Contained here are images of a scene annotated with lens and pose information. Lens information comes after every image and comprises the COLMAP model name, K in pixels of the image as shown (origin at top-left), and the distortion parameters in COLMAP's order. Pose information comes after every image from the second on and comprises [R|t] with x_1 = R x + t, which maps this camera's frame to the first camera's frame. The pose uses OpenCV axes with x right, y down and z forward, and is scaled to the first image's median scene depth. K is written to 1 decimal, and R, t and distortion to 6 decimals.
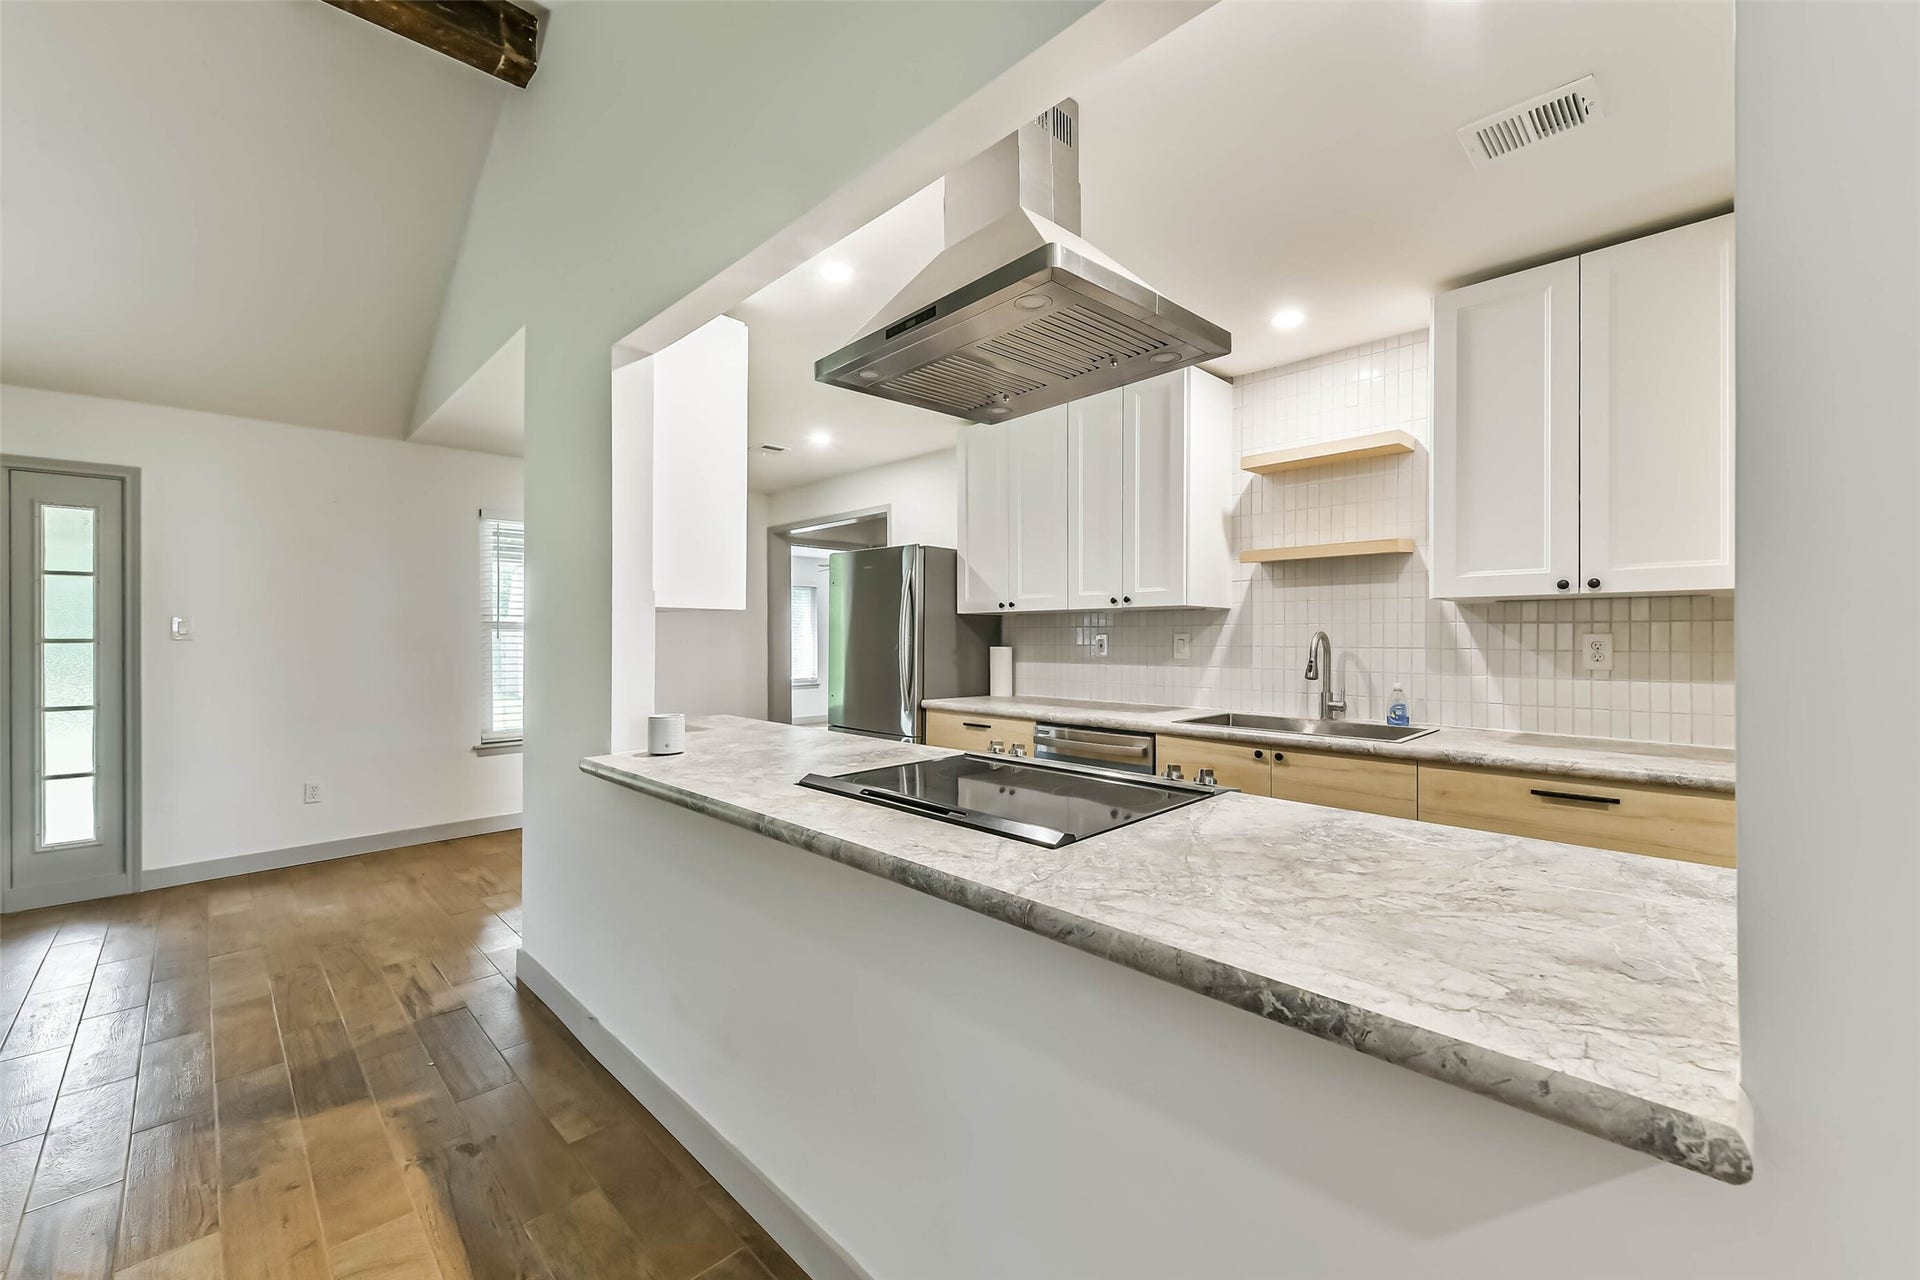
lens RADIAL K [[764.8, 0, 960.0], [0, 764.8, 640.0], [0, 0, 1]] dist [-0.000017, -0.000007]
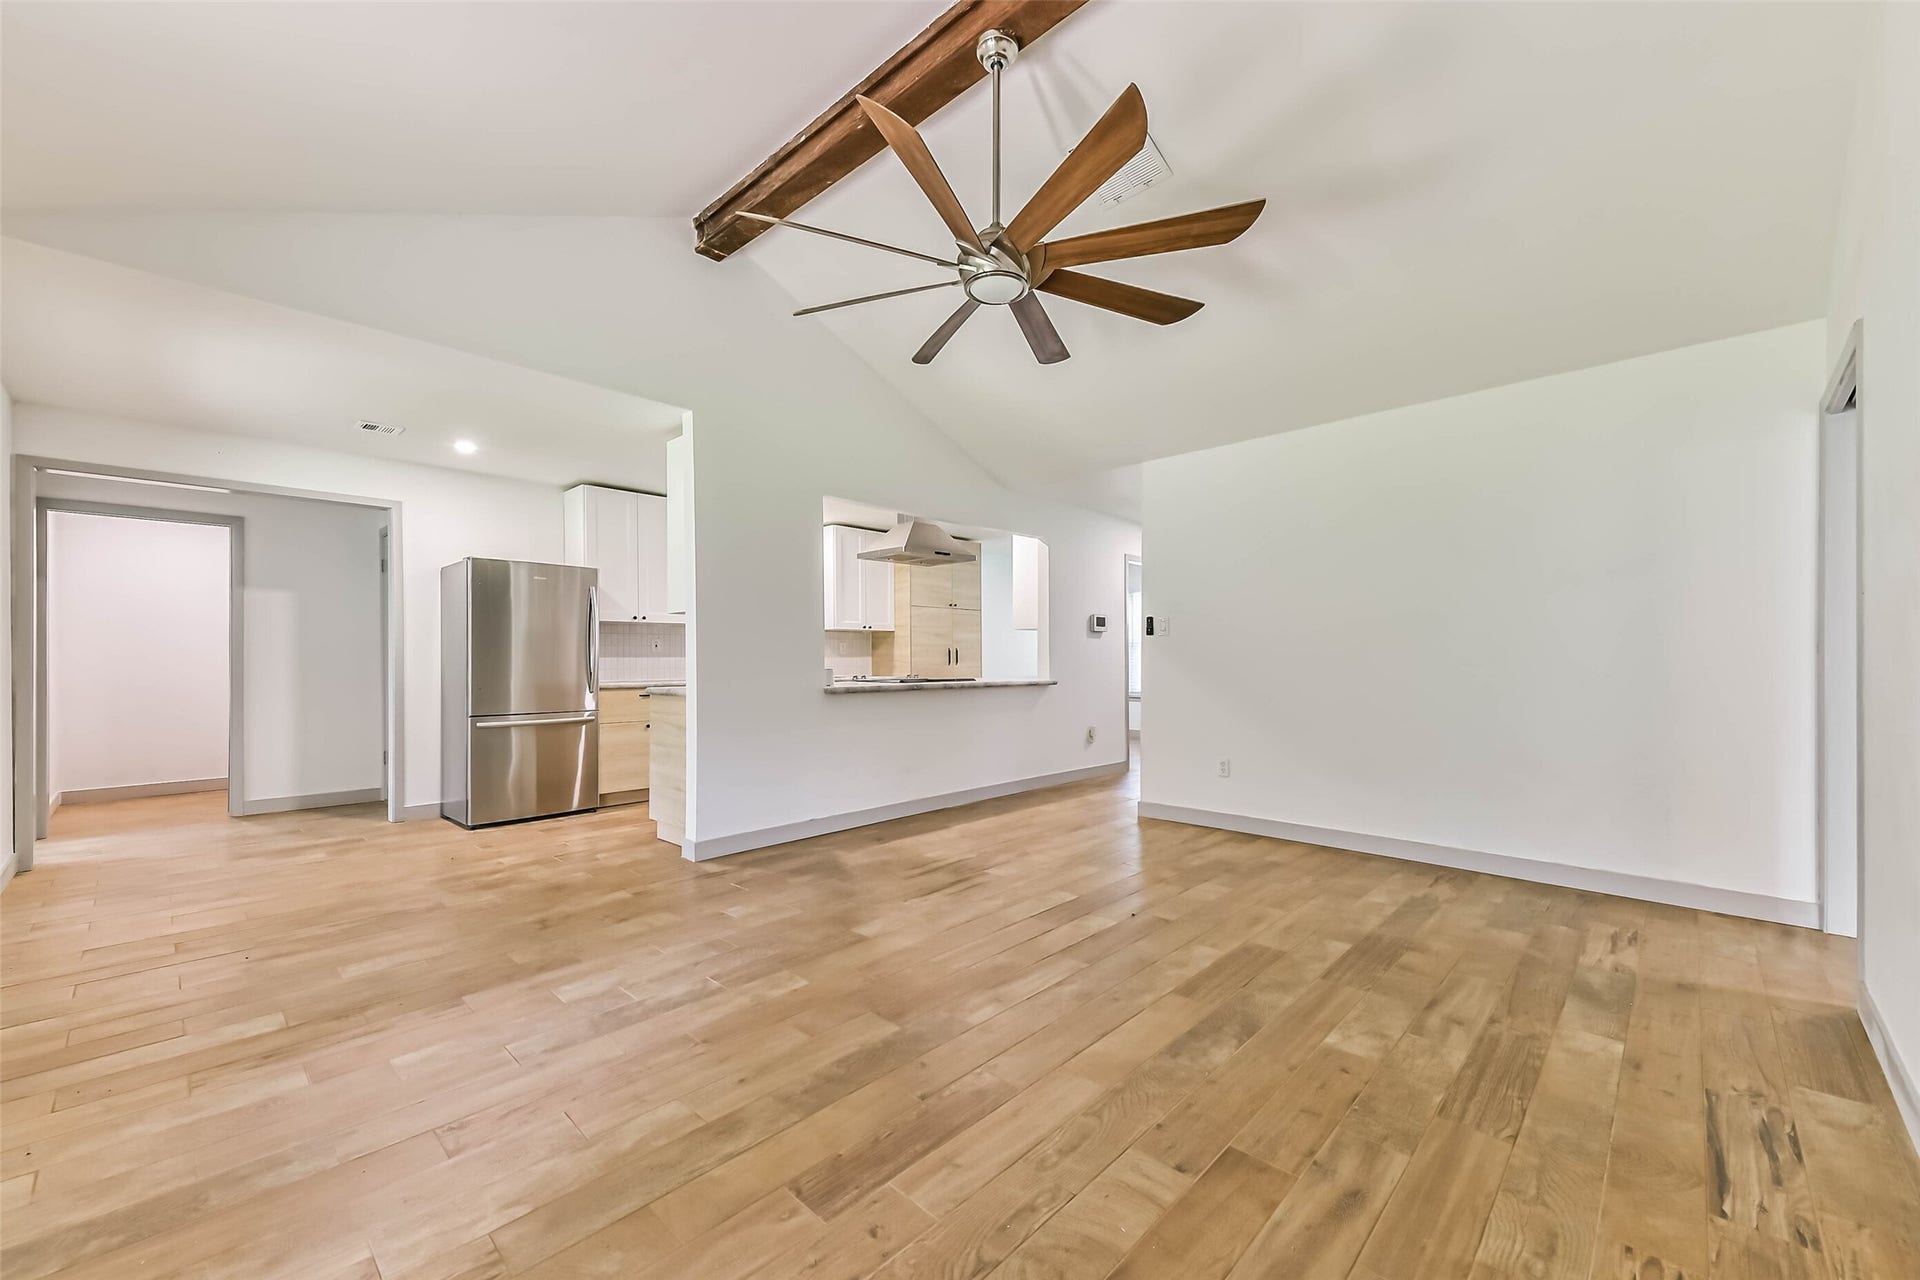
lens RADIAL K [[764.8, 0, 960.0], [0, 764.8, 640.0], [0, 0, 1]] dist [-0.000017, -0.000007]
pose [[-0.031763, 0.017809, 0.999337, -1.528287], [0.003988, 0.999836, -0.017692, 0.029924], [-0.999487, 0.003423, -0.031829, 0.392296]]
